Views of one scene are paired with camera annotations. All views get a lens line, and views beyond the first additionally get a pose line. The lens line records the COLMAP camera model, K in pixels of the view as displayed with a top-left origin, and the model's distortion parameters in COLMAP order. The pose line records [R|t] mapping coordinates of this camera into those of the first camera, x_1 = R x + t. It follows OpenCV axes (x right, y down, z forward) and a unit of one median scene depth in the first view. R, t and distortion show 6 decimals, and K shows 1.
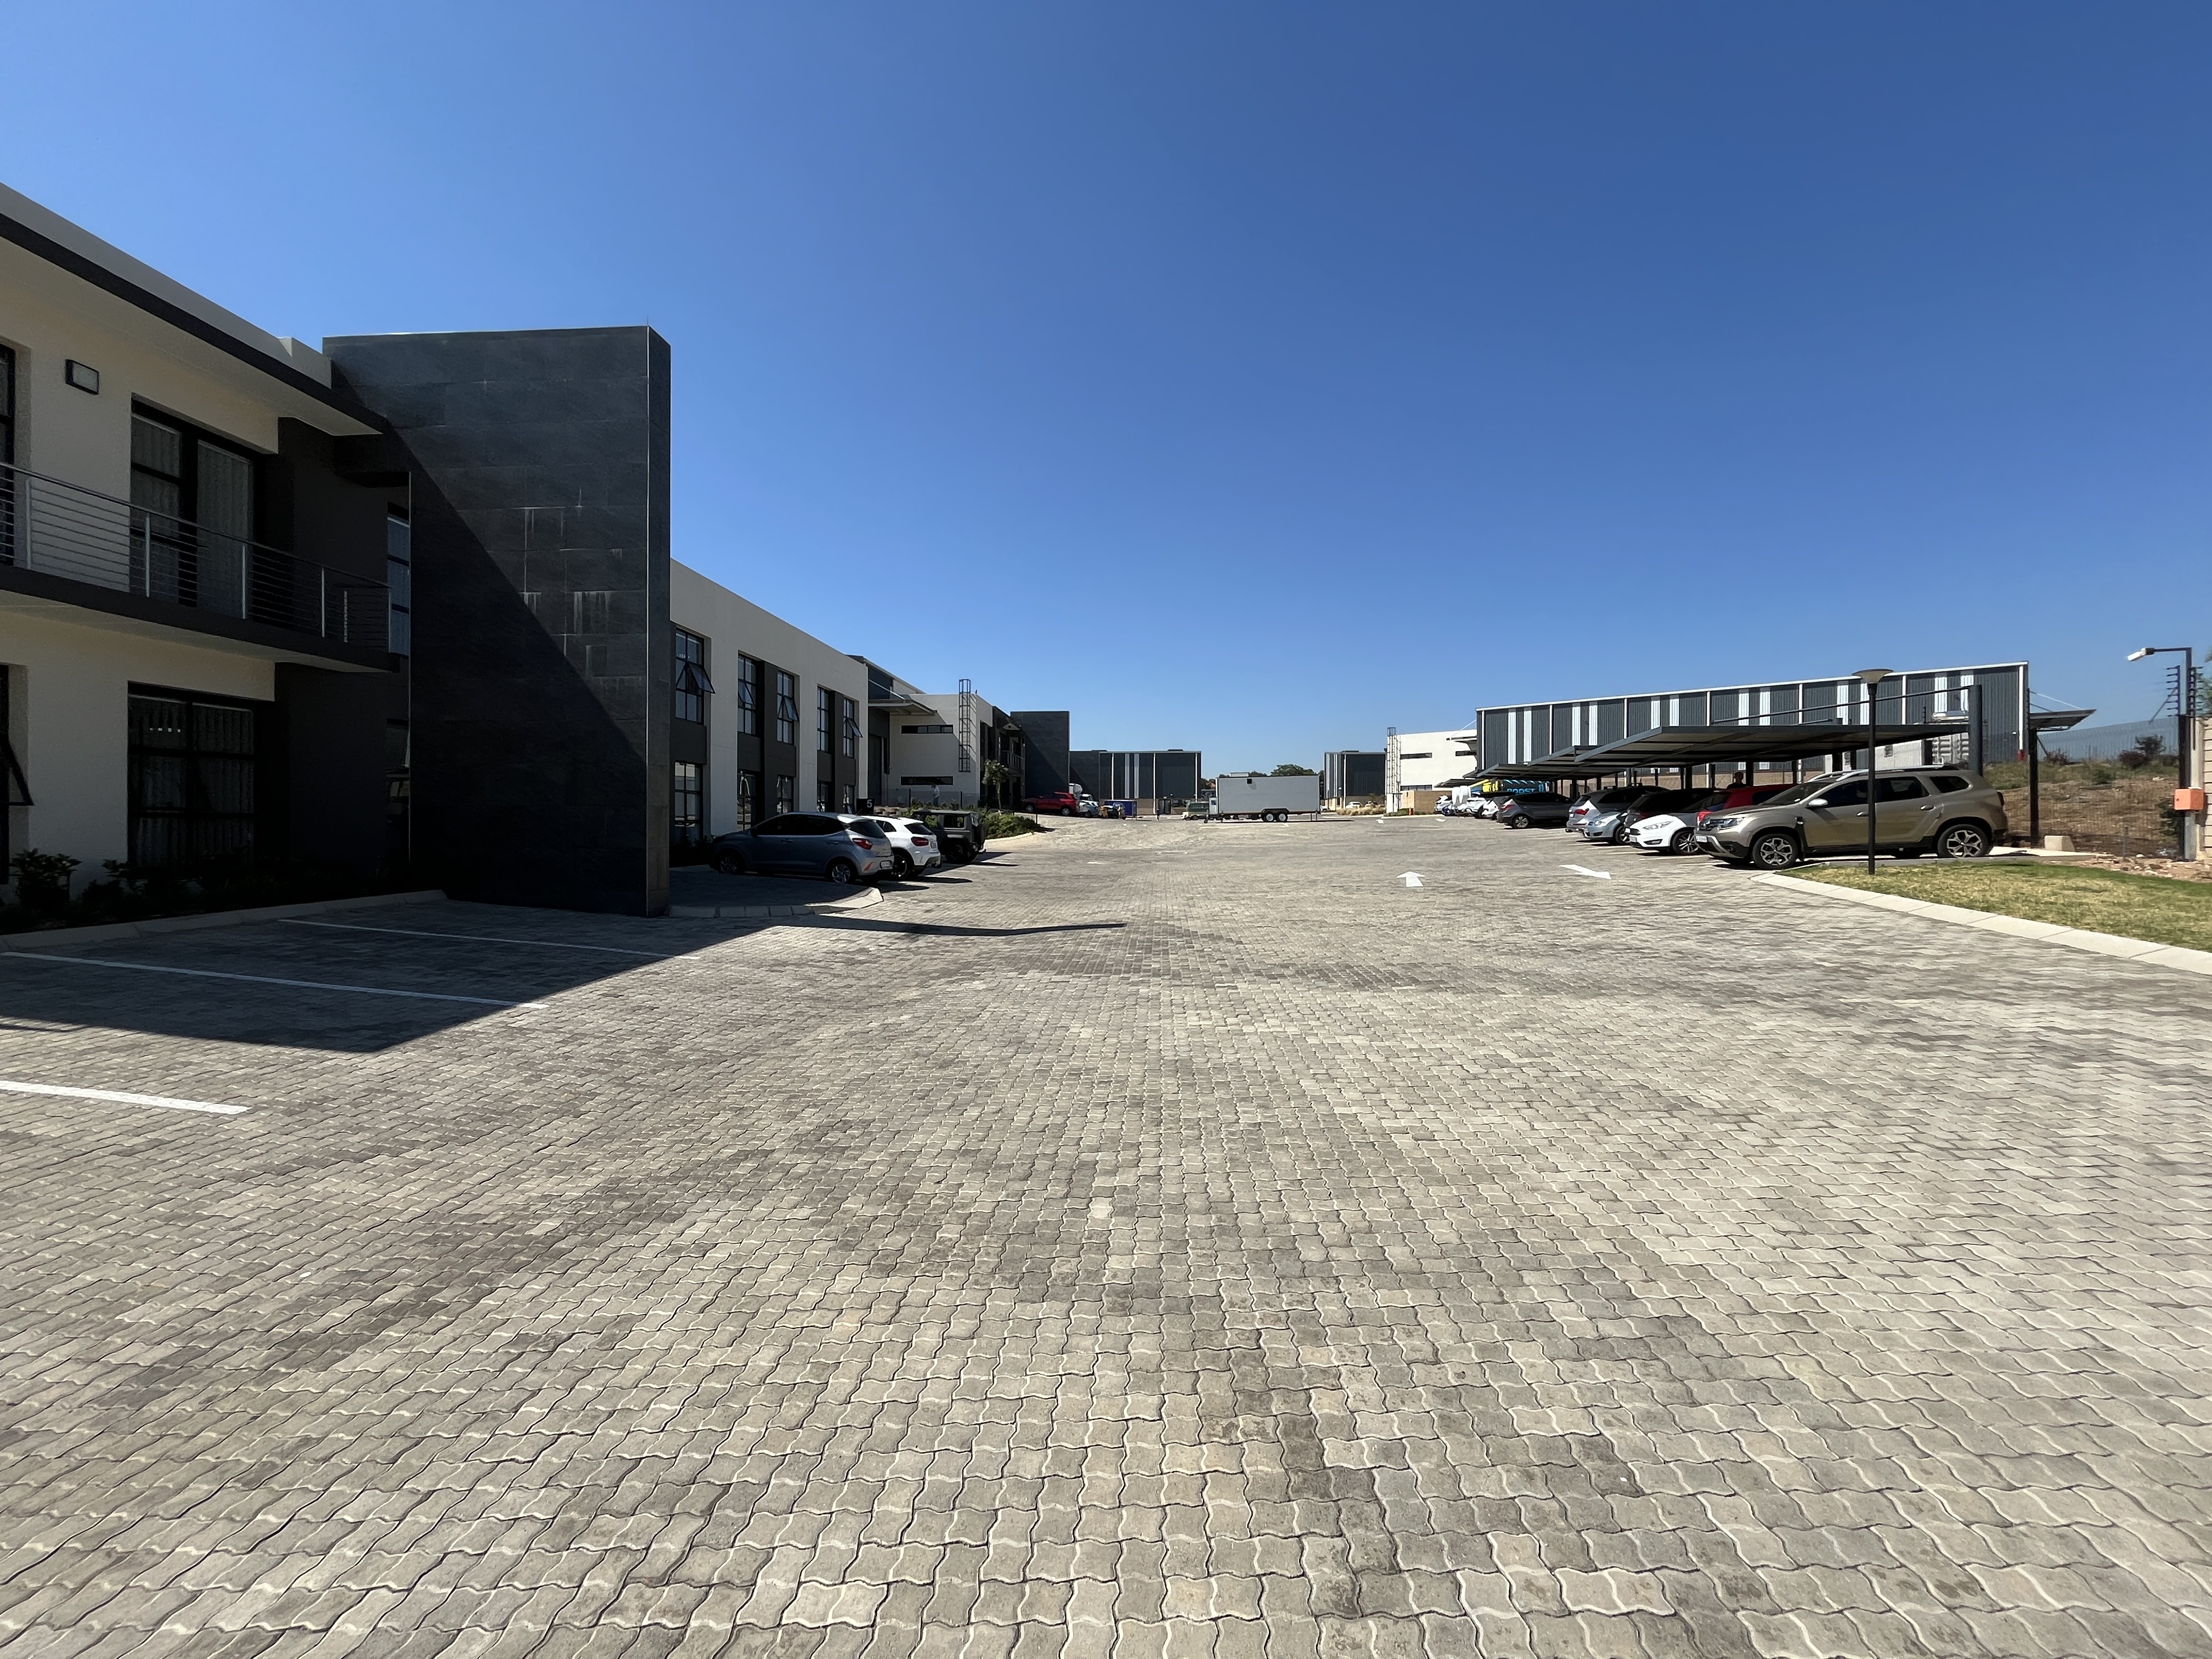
lens RADIAL K [[895.3, 0, 1107.1], [0, 895.3, 827.8], [0, 0, 1]] dist [-0.000469, 0.000666]
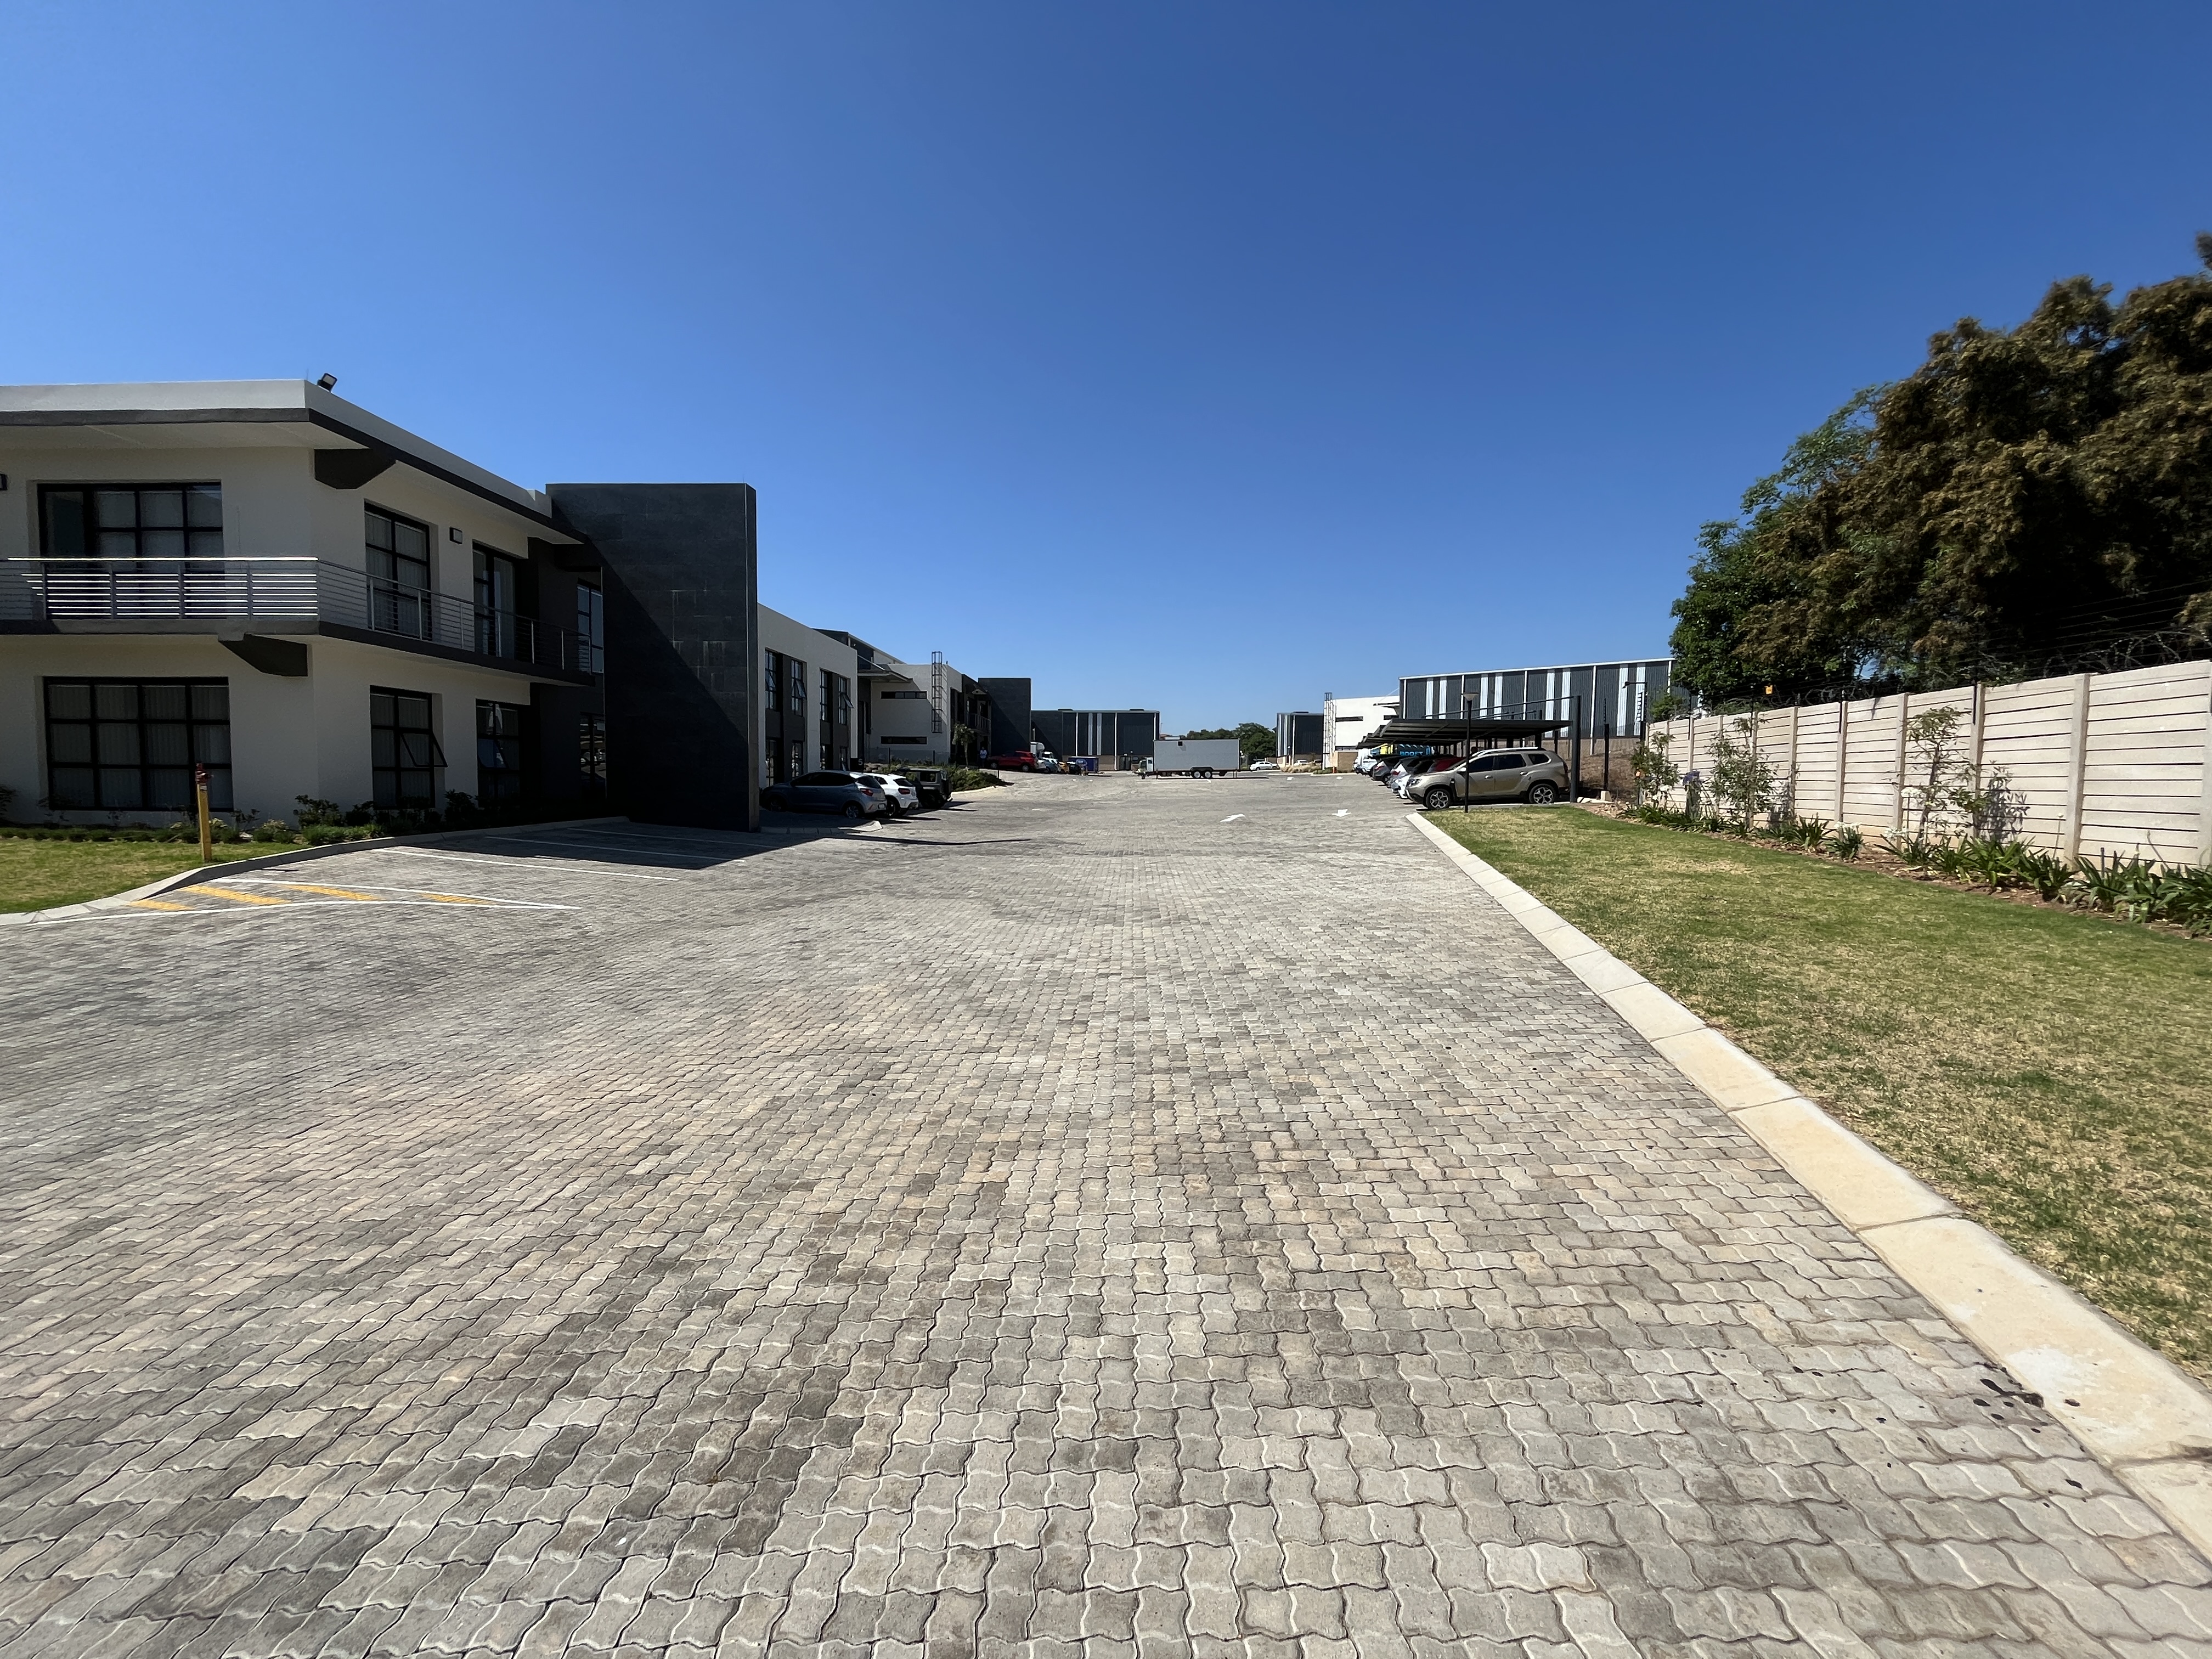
lens RADIAL K [[895.3, 0, 1105.5], [0, 895.3, 828.9], [0, 0, 1]] dist [-0.000469, 0.000666]
pose [[0.999631, 0.005259, 0.026653, 0.033125], [-0.006631, 0.998644, 0.051640, -0.000186], [-0.026345, -0.051797, 0.998310, -0.195461]]
